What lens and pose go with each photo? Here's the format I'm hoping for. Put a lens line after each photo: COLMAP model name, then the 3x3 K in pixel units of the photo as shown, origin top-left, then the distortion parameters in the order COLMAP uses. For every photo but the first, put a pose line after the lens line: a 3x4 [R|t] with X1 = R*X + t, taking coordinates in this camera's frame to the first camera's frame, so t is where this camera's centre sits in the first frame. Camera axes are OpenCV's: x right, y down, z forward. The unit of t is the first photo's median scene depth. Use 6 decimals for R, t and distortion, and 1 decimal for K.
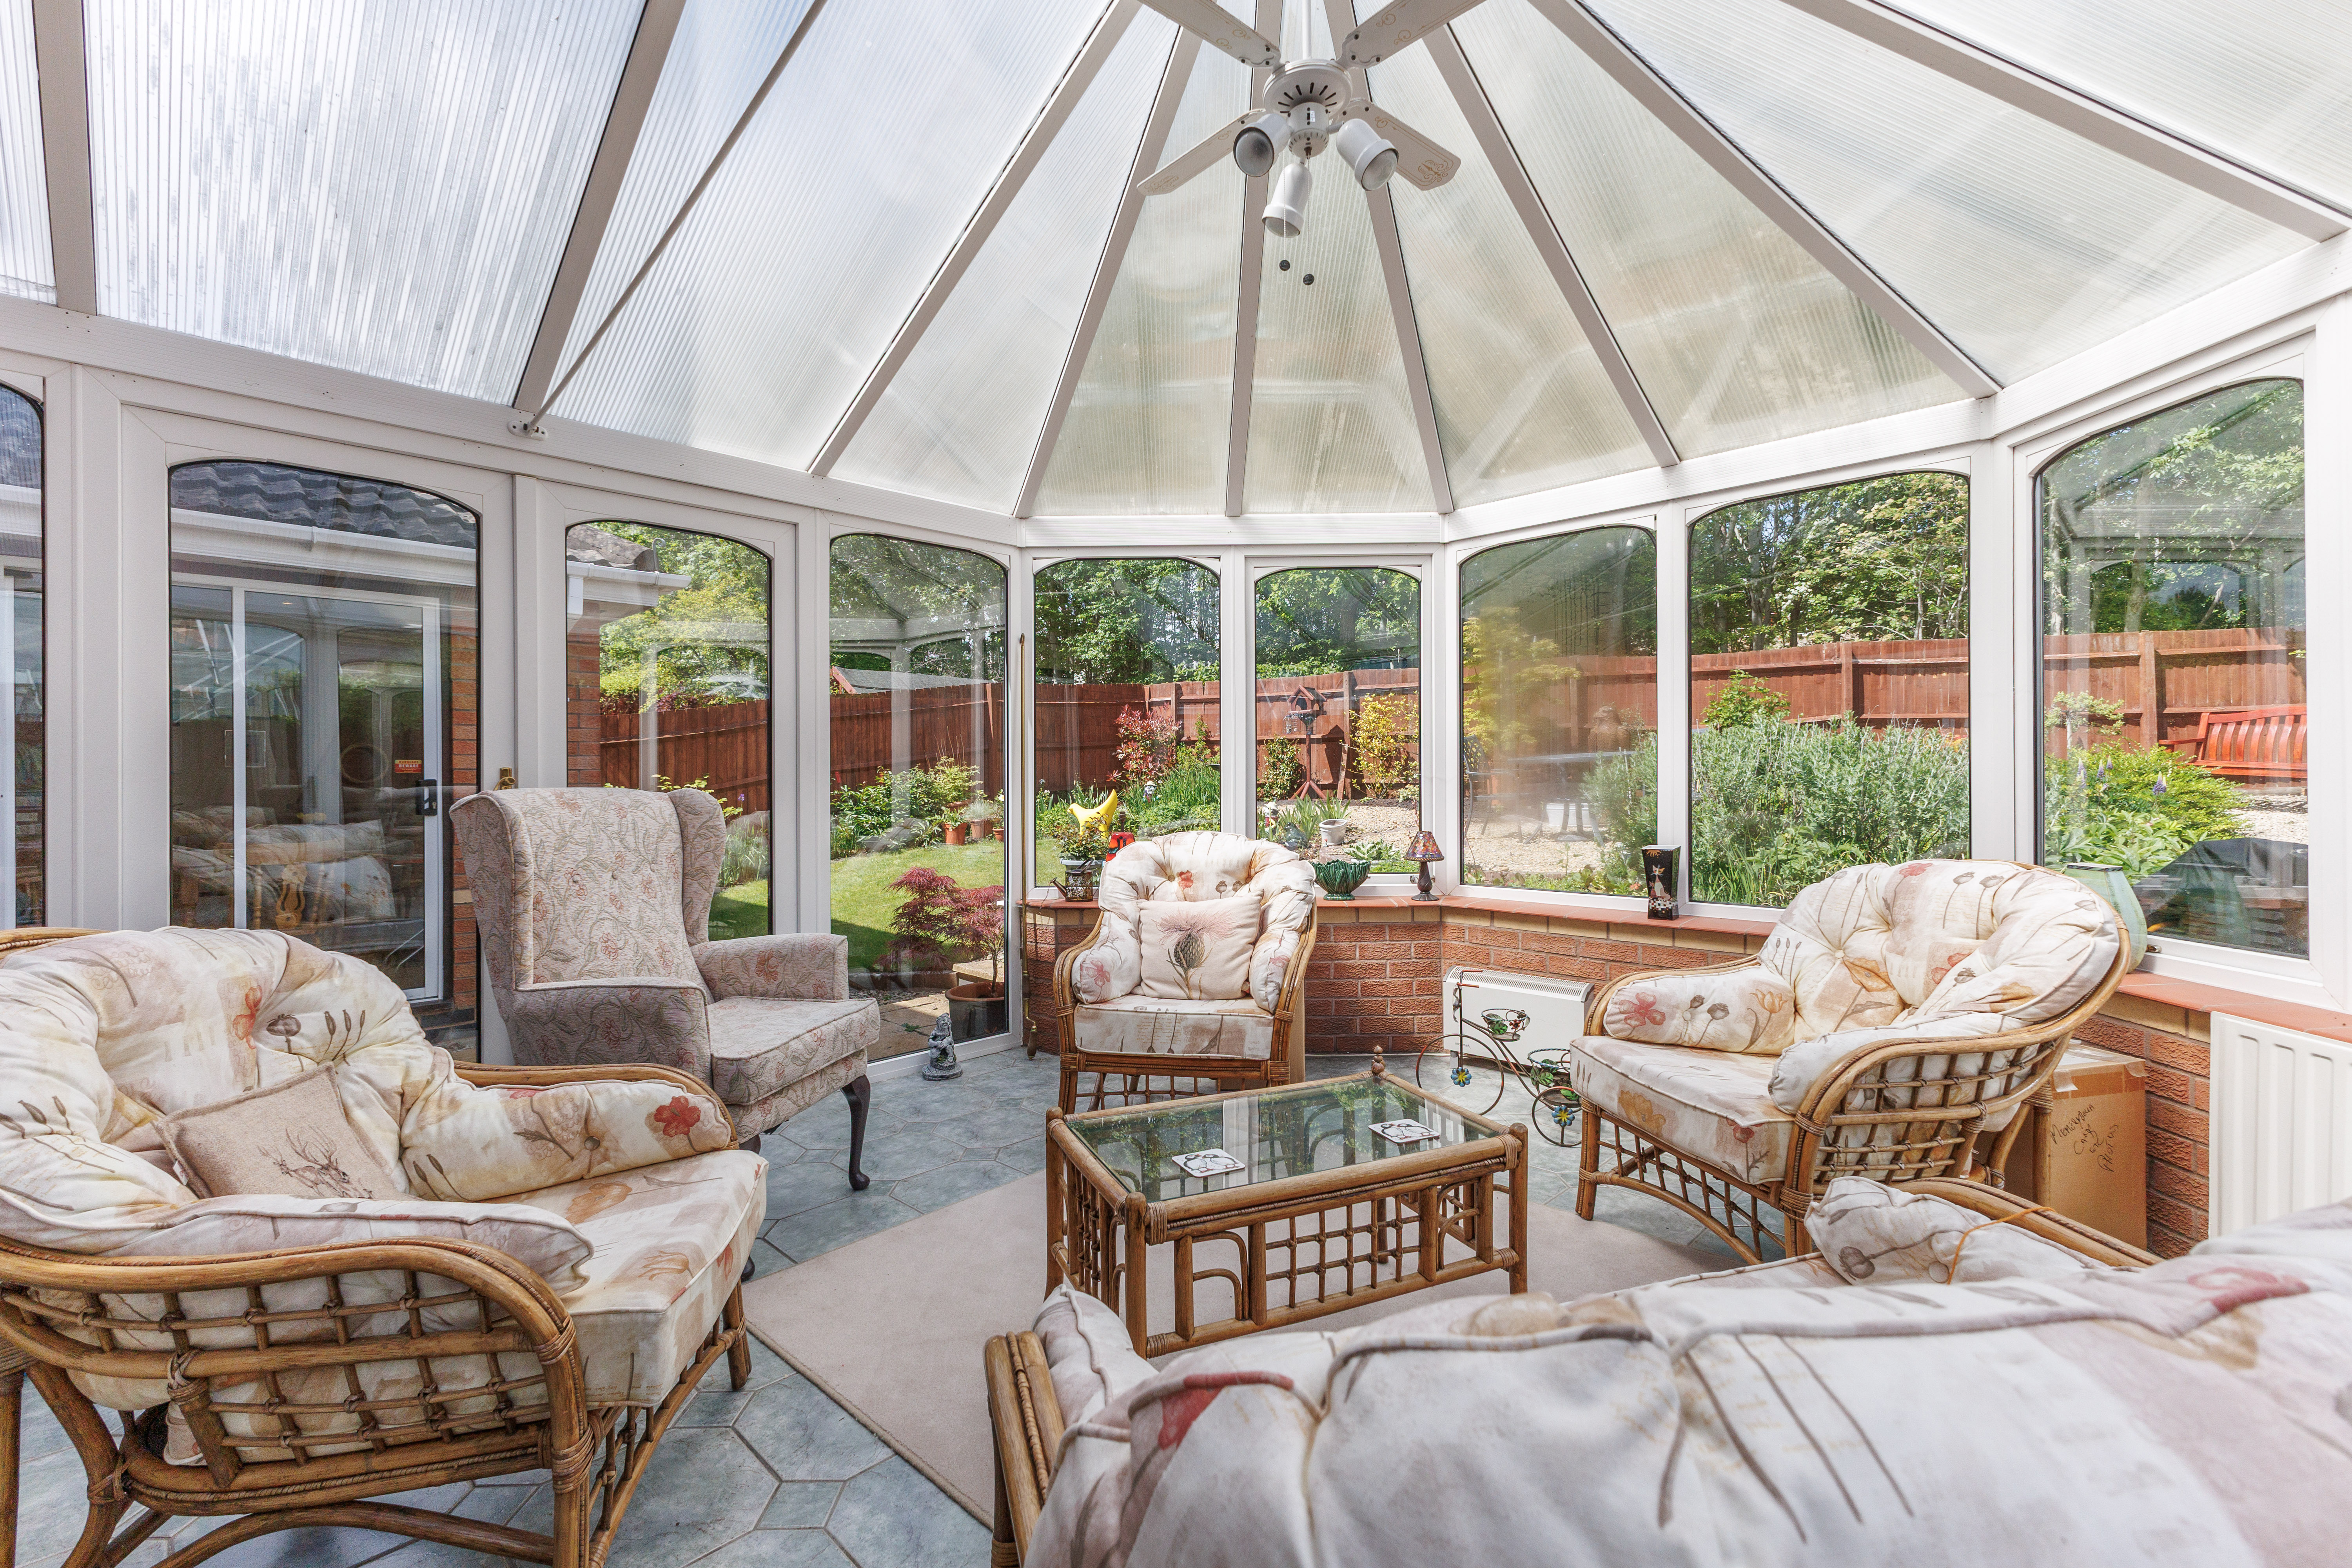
lens RADIAL K [[1021.0, 0, 1176.0], [0, 1021.0, 784.0], [0, 0, 1]] dist [0.006749, -0.000309]
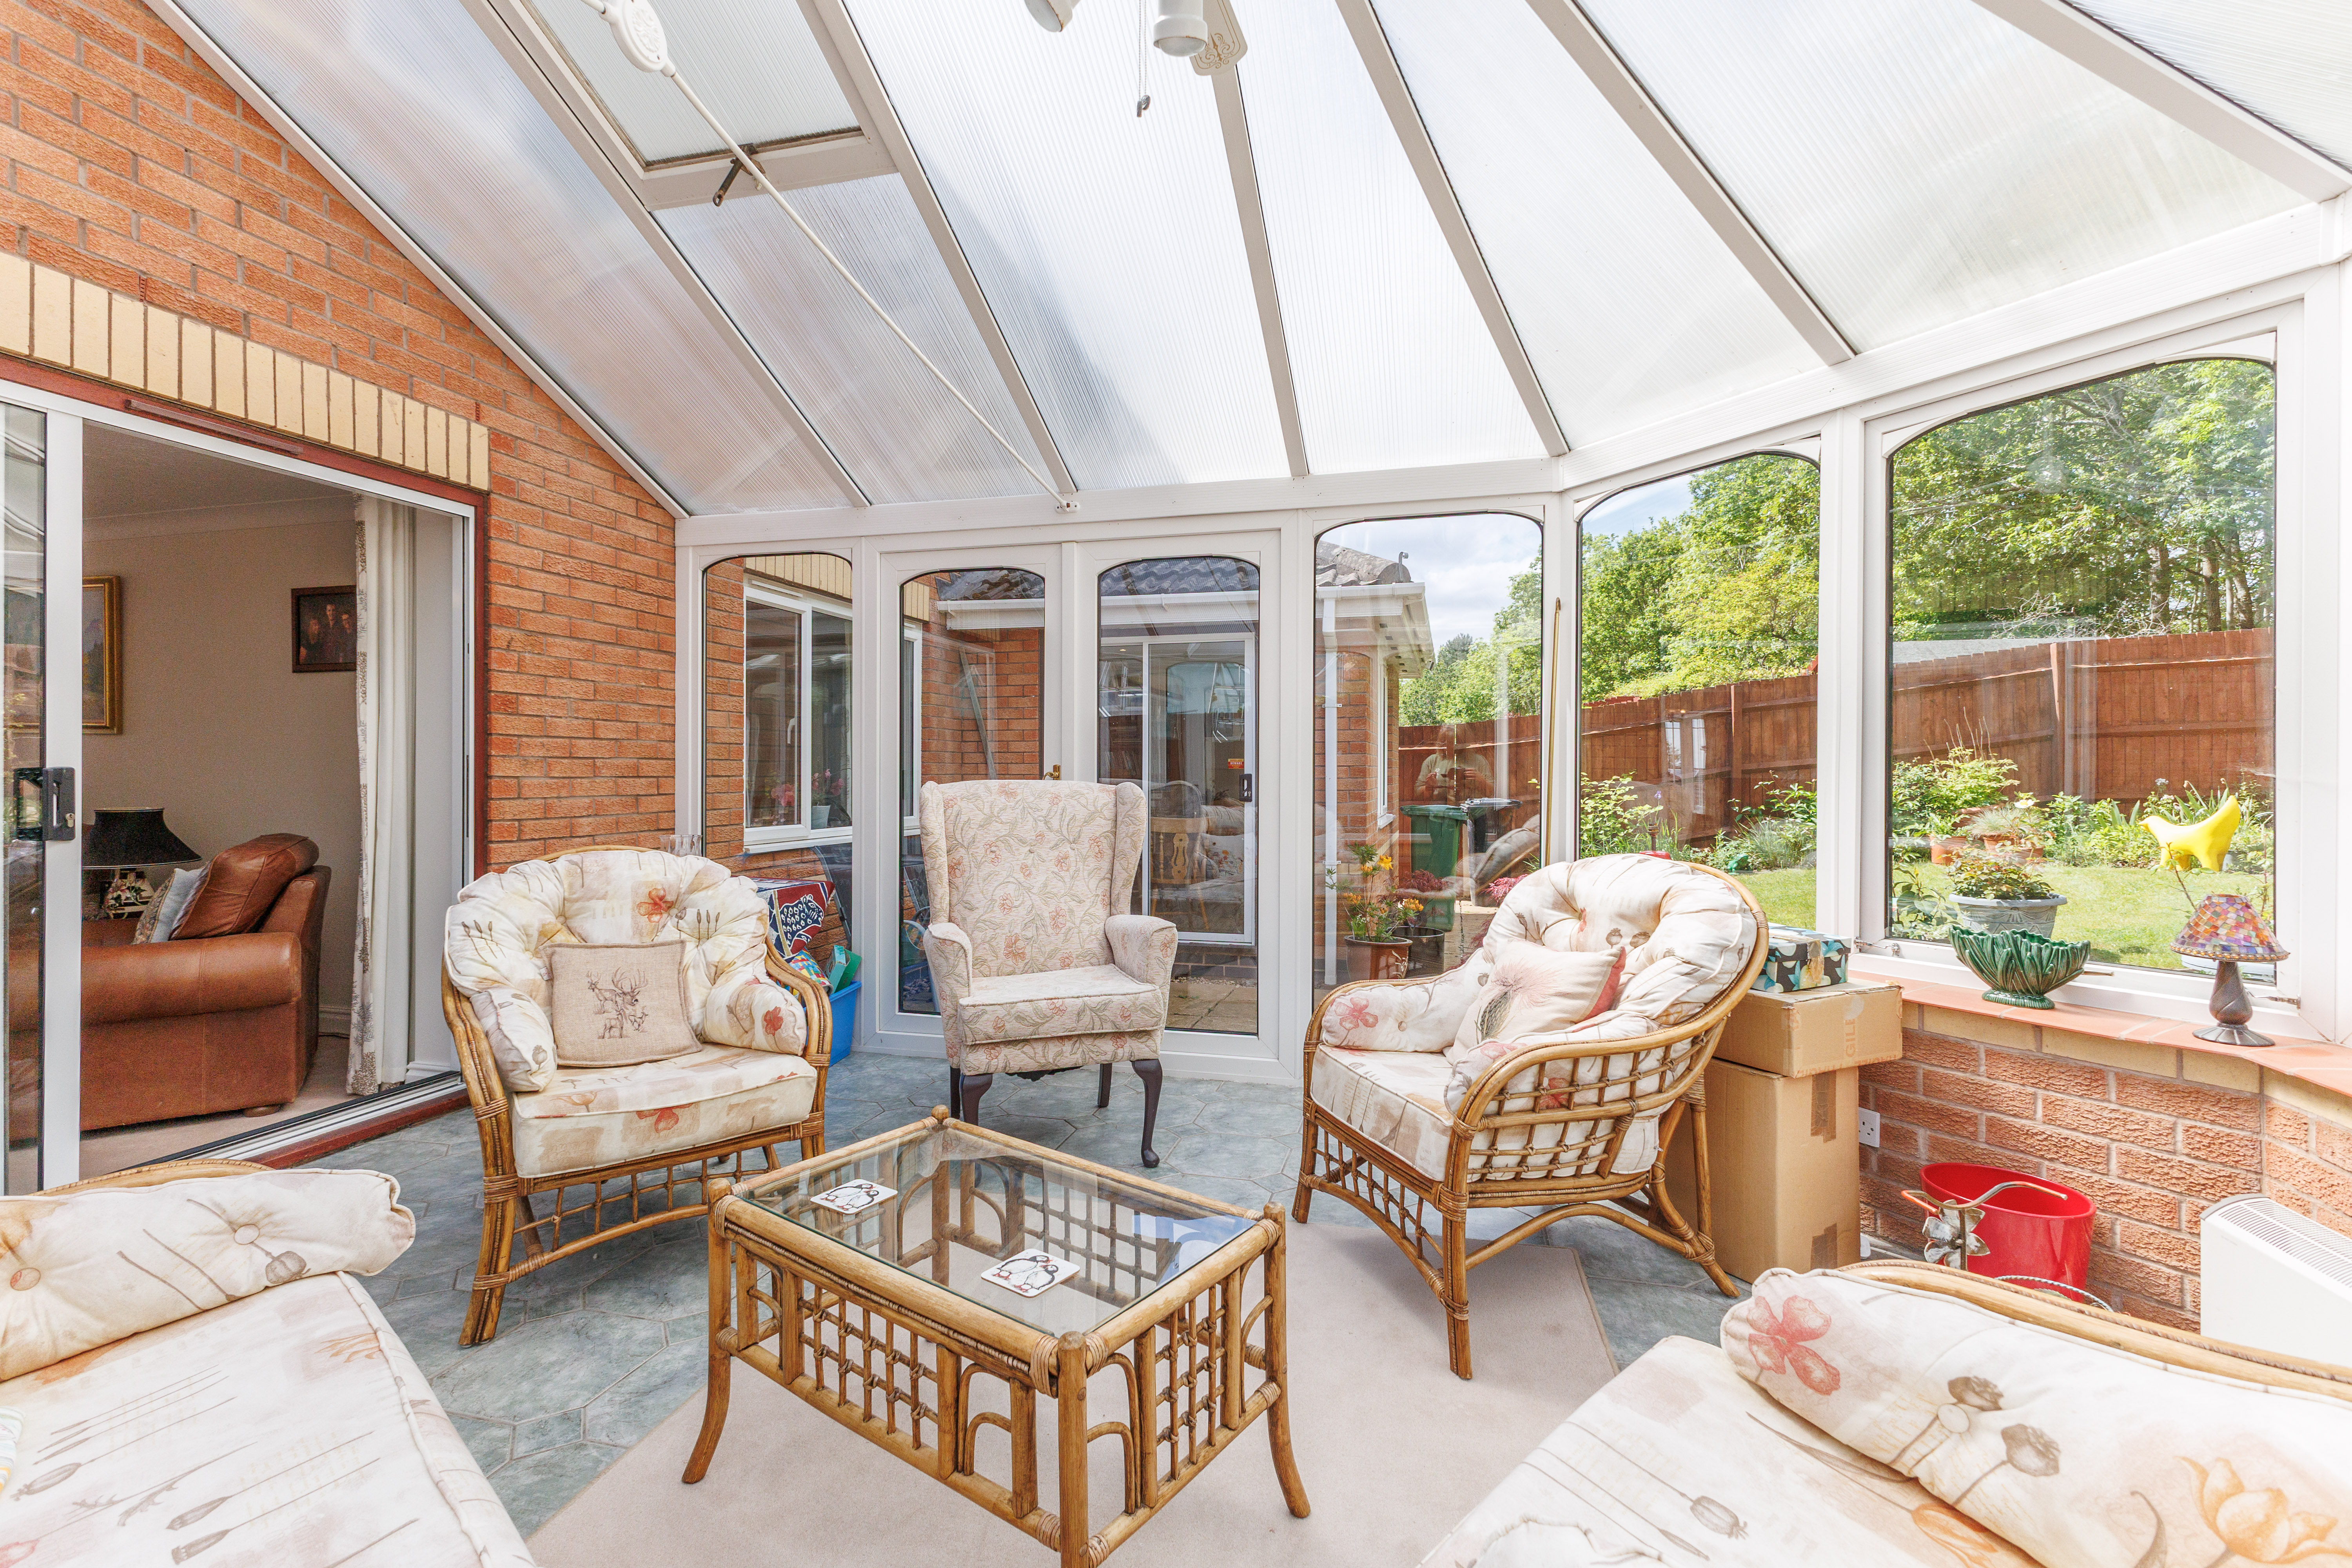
lens RADIAL K [[1021.0, 0, 1176.0], [0, 1021.0, 784.0], [0, 0, 1]] dist [0.006749, -0.000309]
pose [[0.495721, 0.014958, -0.868353, 0.506424], [-0.011299, 0.999878, 0.010774, -0.006195], [0.868408, 0.004470, 0.495830, 0.416205]]
